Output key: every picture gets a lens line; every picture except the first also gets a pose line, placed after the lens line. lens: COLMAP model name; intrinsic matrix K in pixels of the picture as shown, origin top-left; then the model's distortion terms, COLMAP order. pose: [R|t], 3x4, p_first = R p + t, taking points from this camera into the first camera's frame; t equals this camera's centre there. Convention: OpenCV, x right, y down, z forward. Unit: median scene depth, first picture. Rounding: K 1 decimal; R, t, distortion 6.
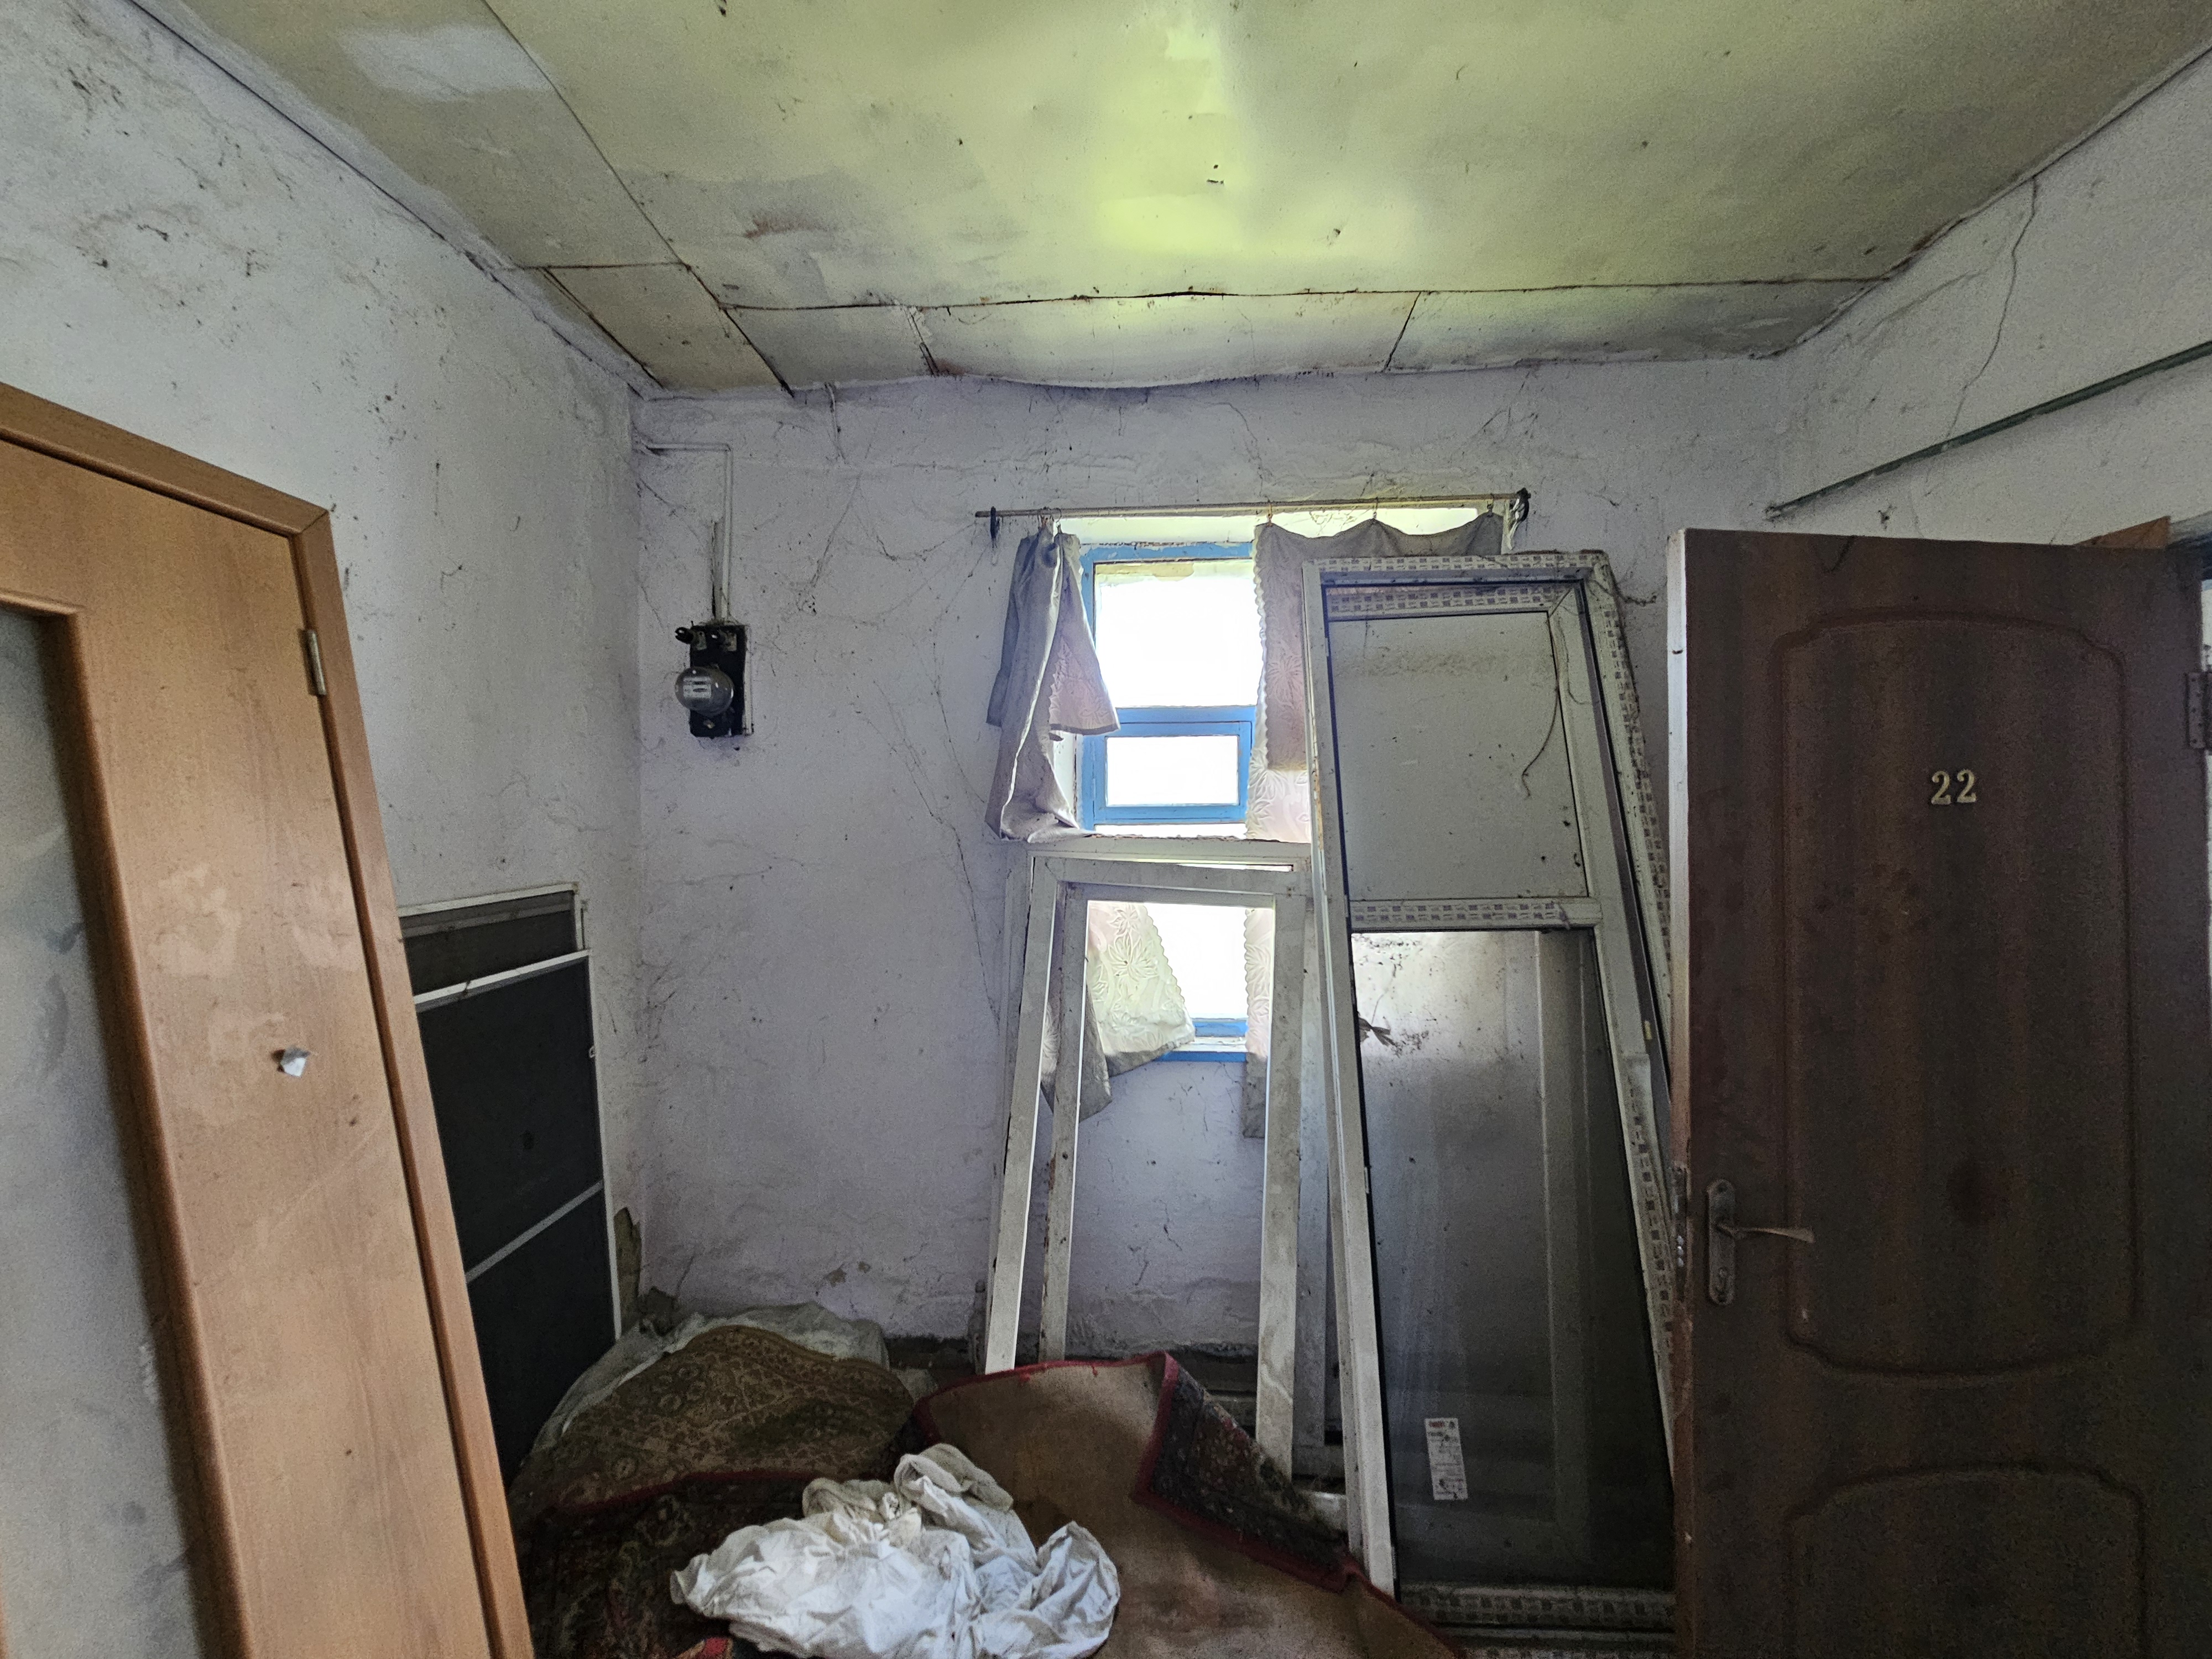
lens RADIAL K [[911.0, 0, 1106.2], [0, 911.0, 830.6], [0, 0, 1]] dist [-0.002189, 0.000517]
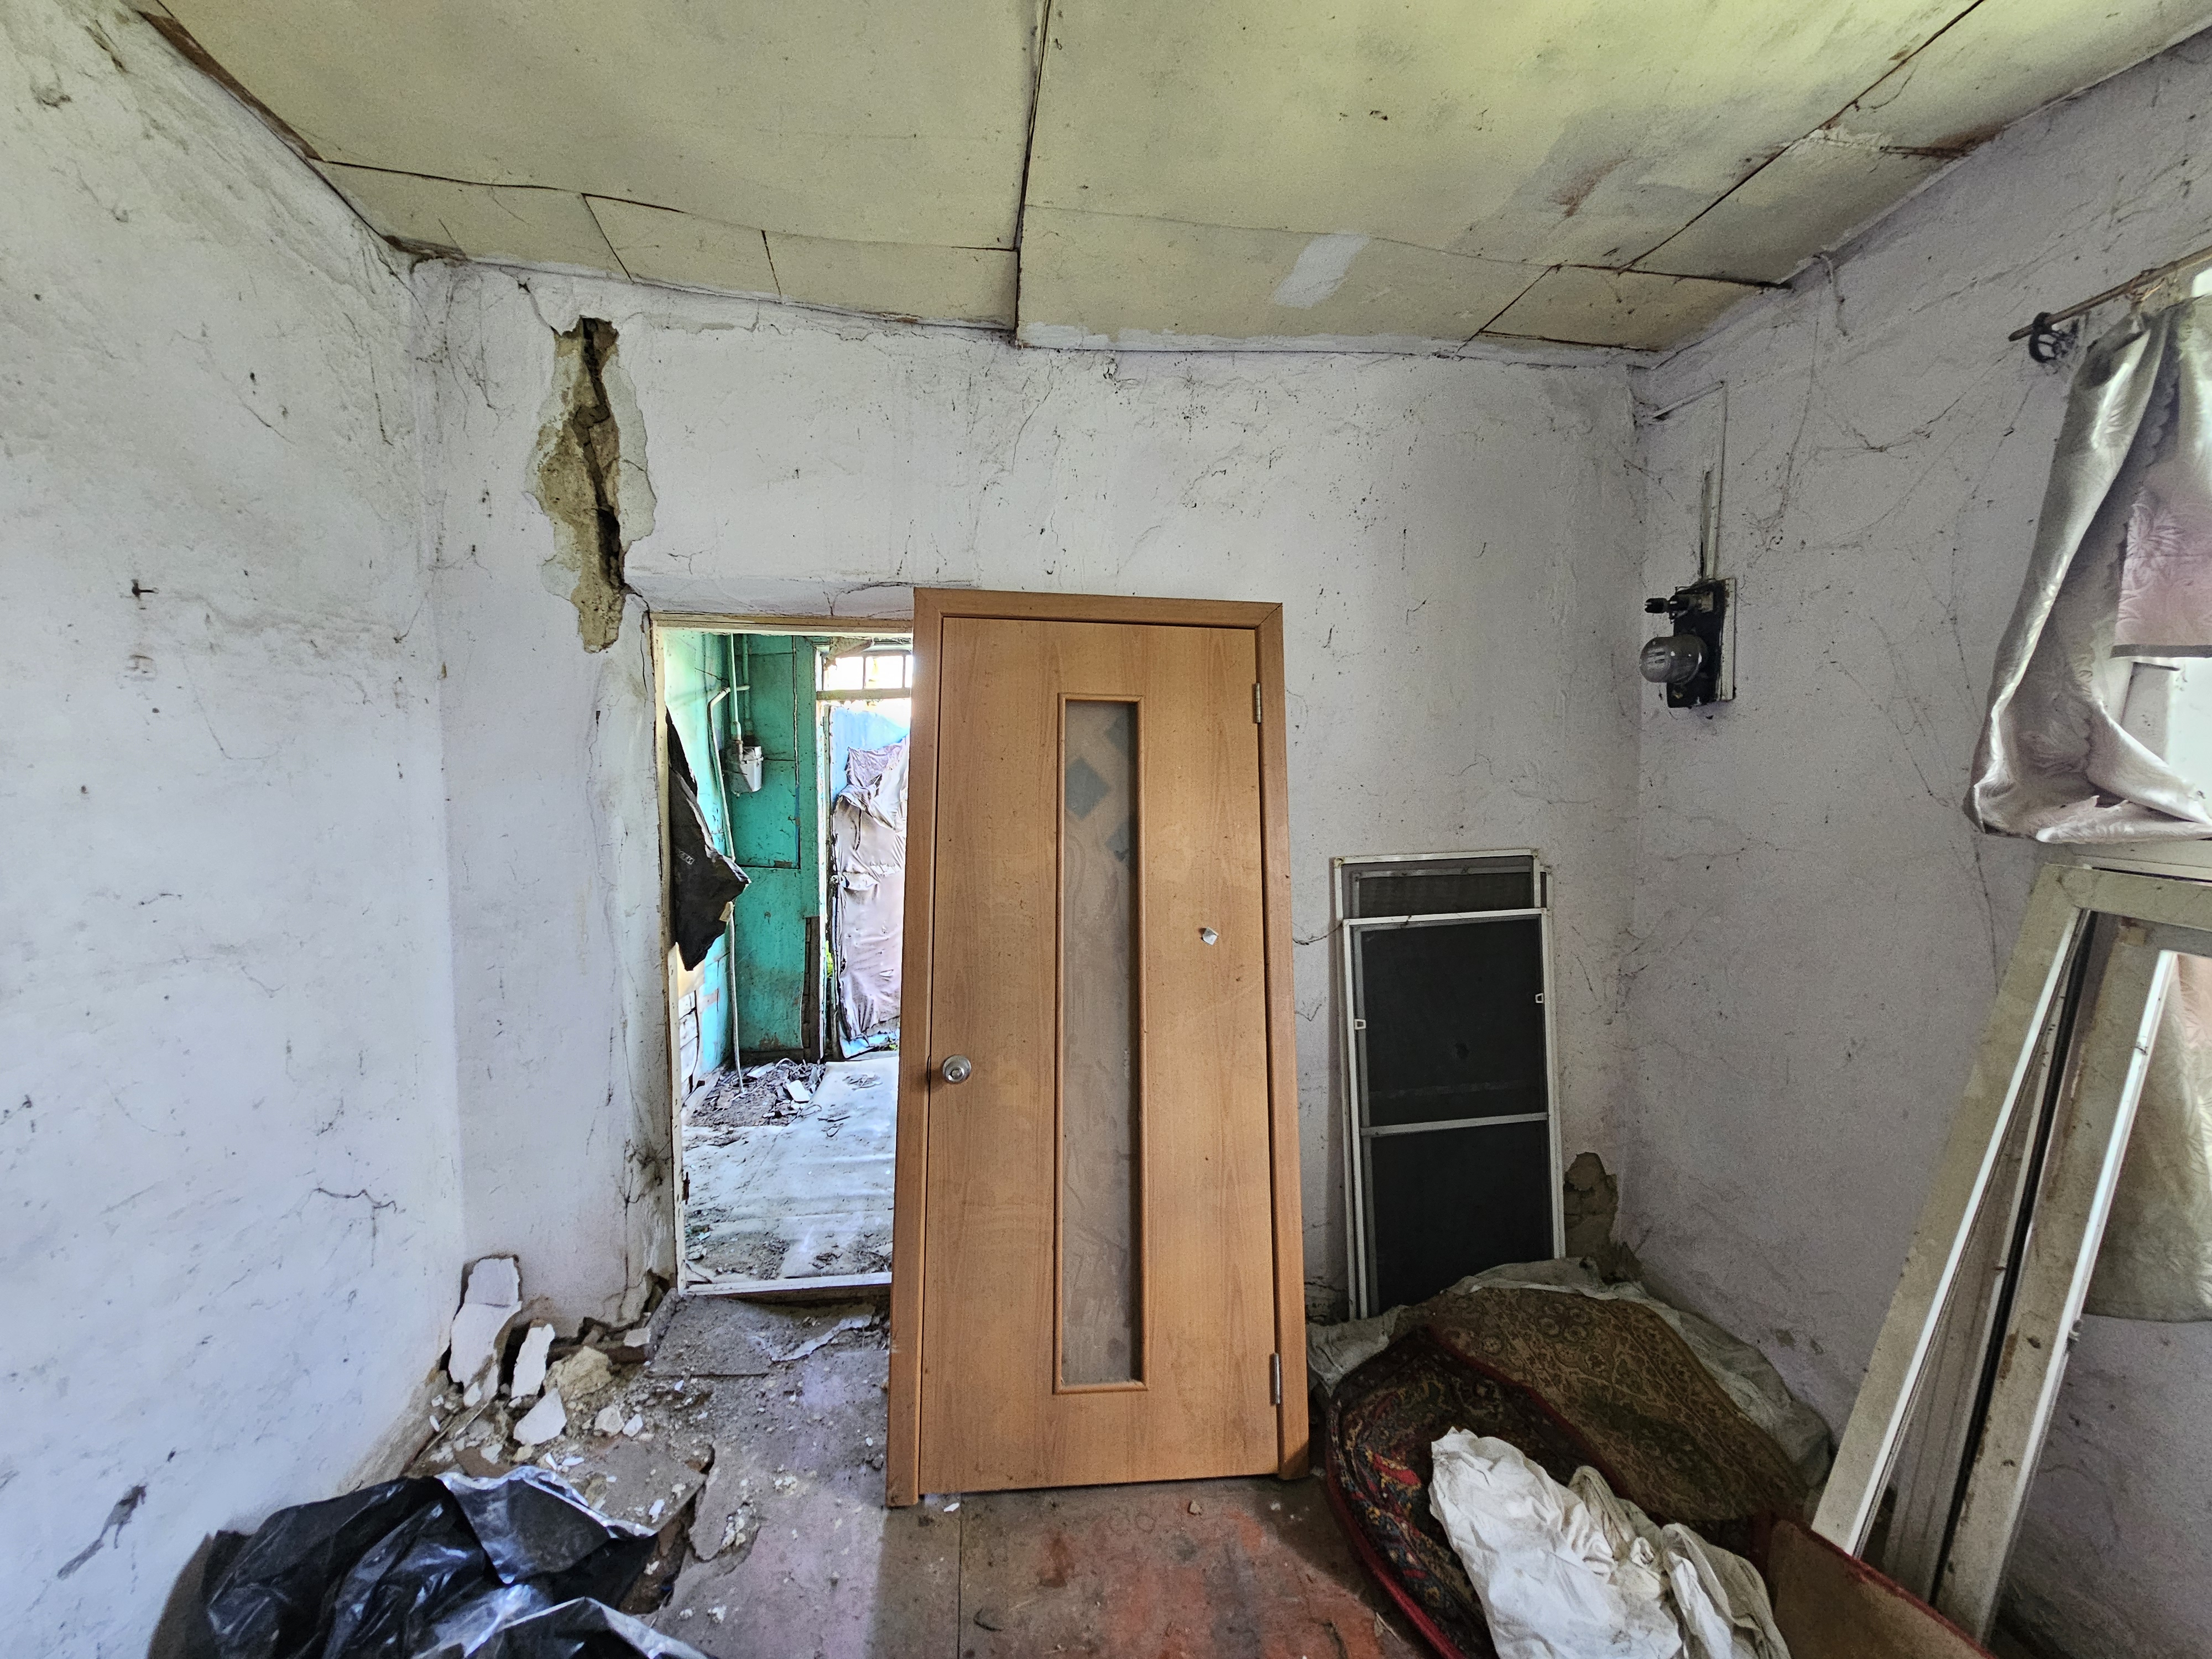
lens RADIAL K [[911.0, 0, 1102.0], [0, 911.0, 835.1], [0, 0, 1]] dist [-0.002189, 0.000517]
pose [[0.181822, 0.064623, -0.981206, 0.432796], [-0.005509, 0.997890, 0.064701, -0.030607], [0.983316, -0.006358, 0.181794, 0.252151]]
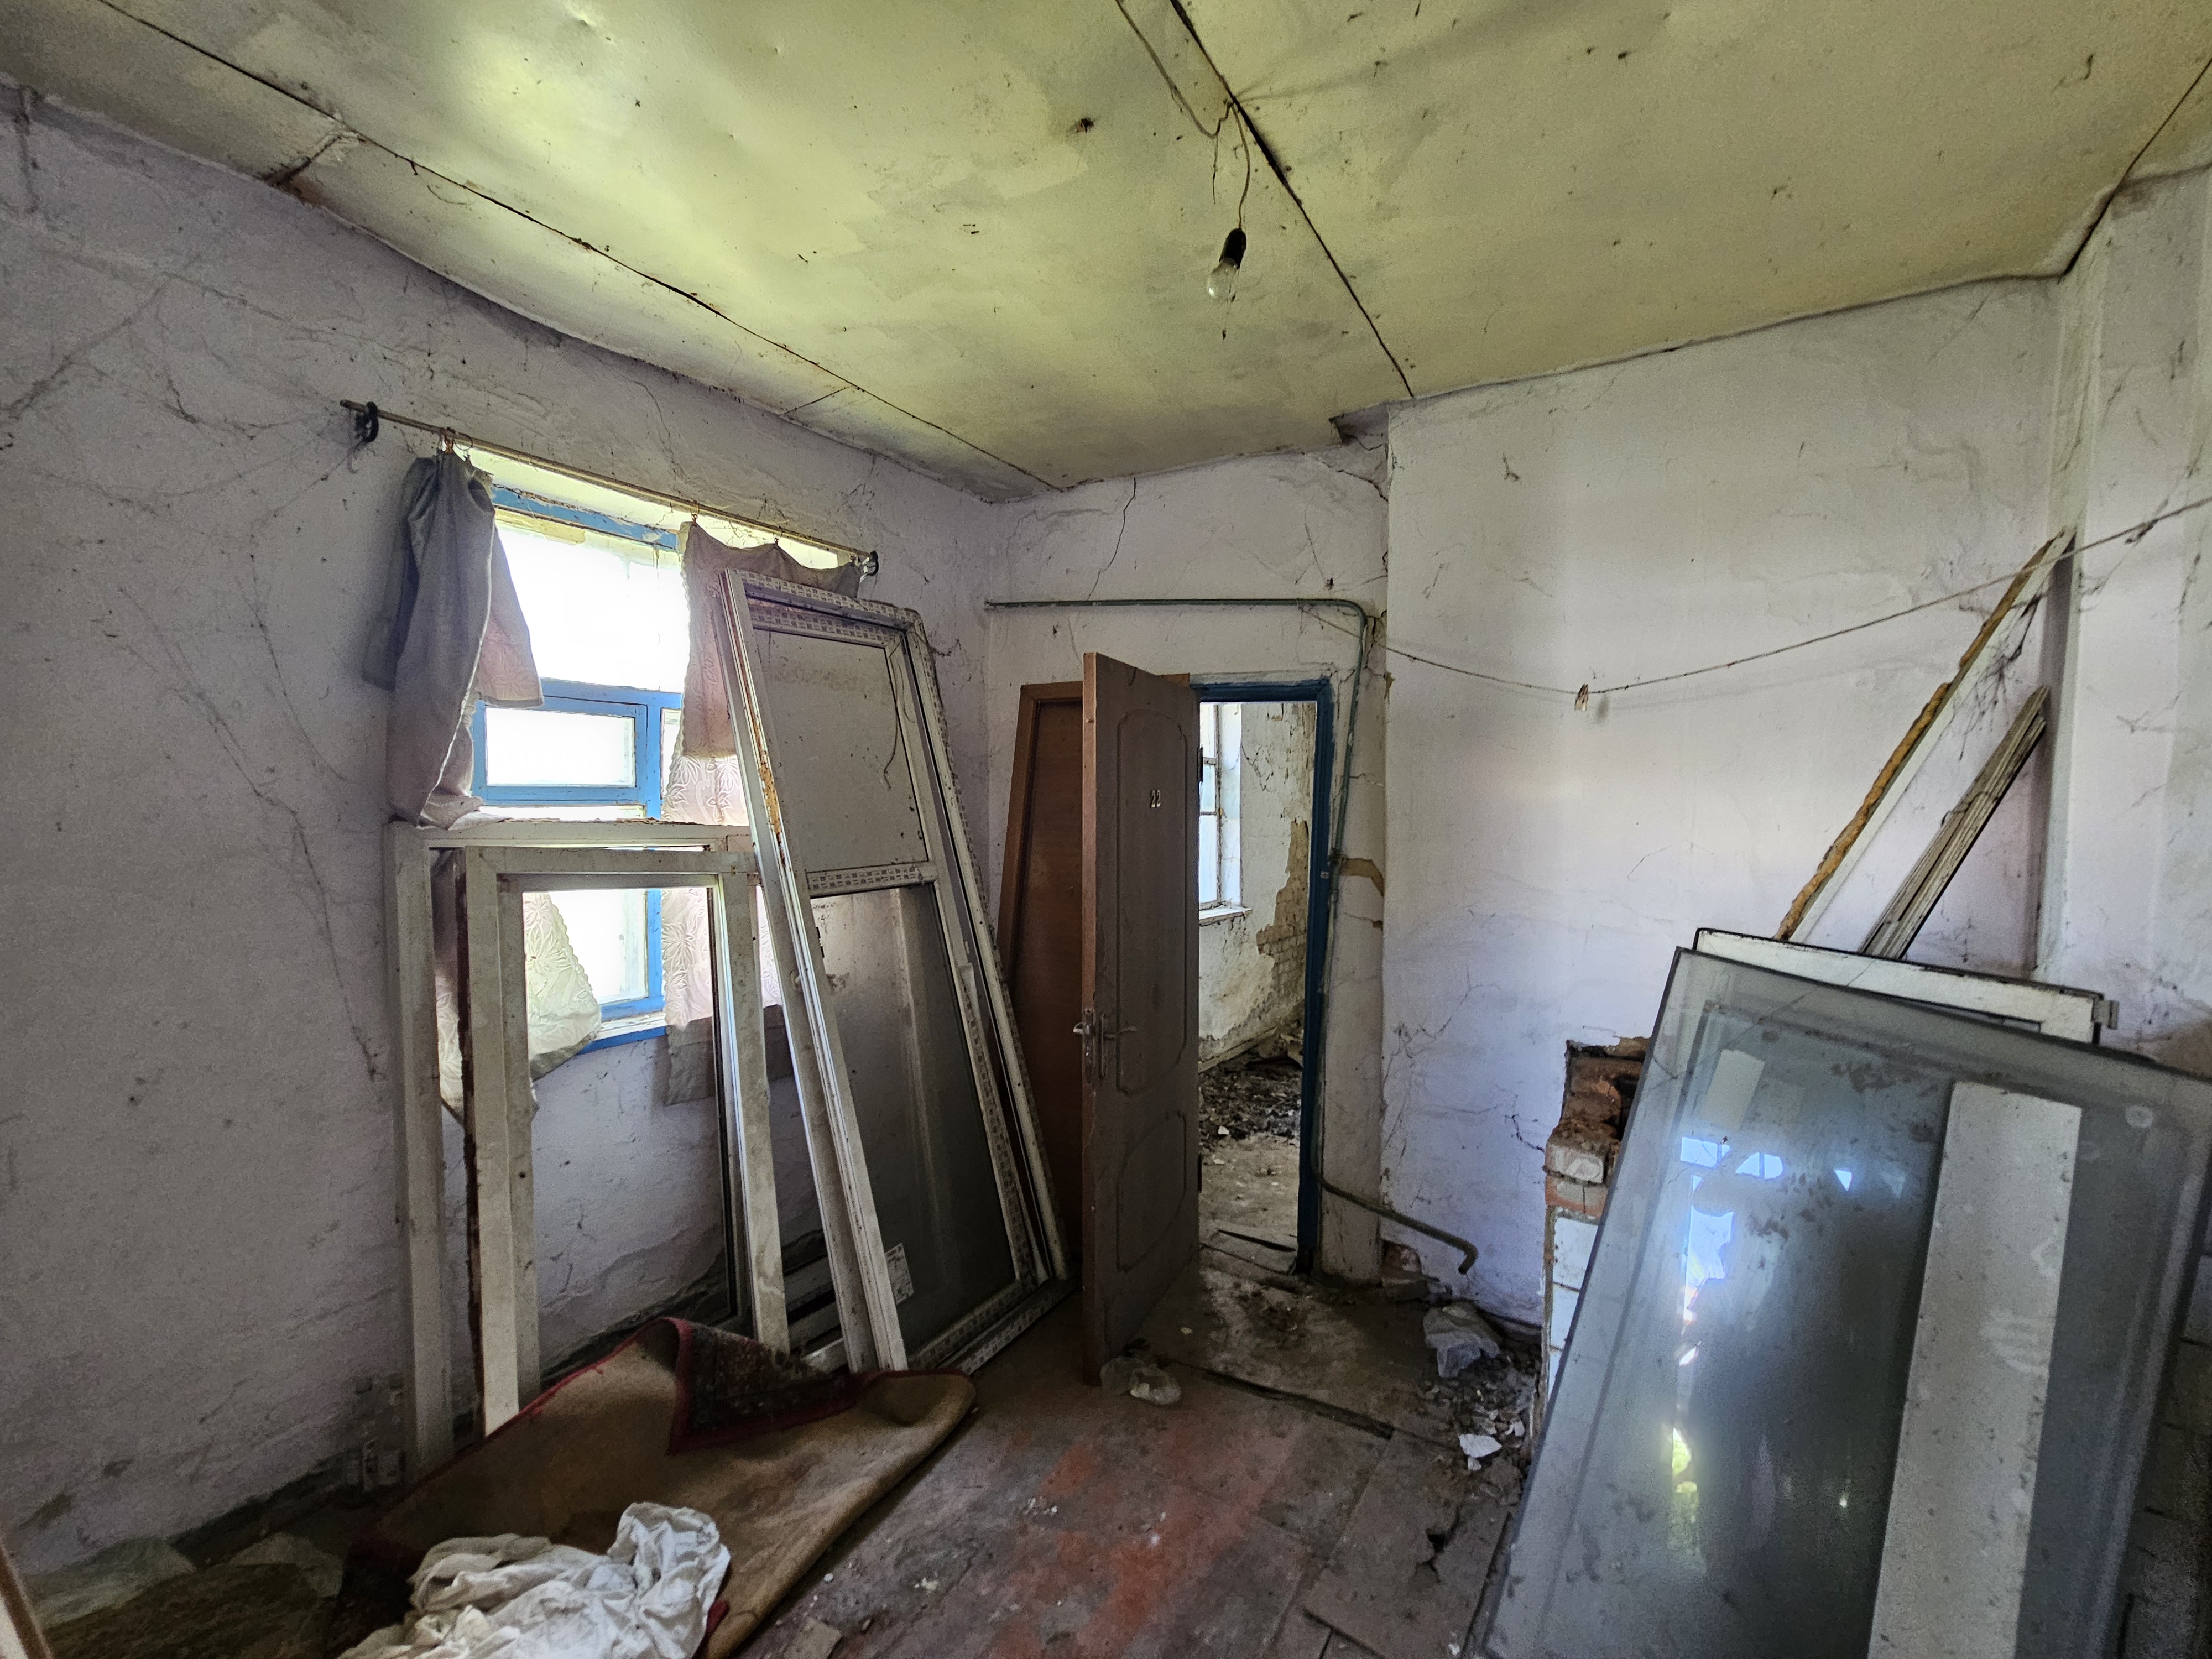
lens RADIAL K [[911.0, 0, 1098.3], [0, 911.0, 834.4], [0, 0, 1]] dist [-0.002189, 0.000517]
pose [[0.497246, -0.025072, 0.867247, -0.535225], [-0.014599, 0.999199, 0.037257, -0.024033], [-0.867487, -0.031187, 0.496482, 0.061788]]
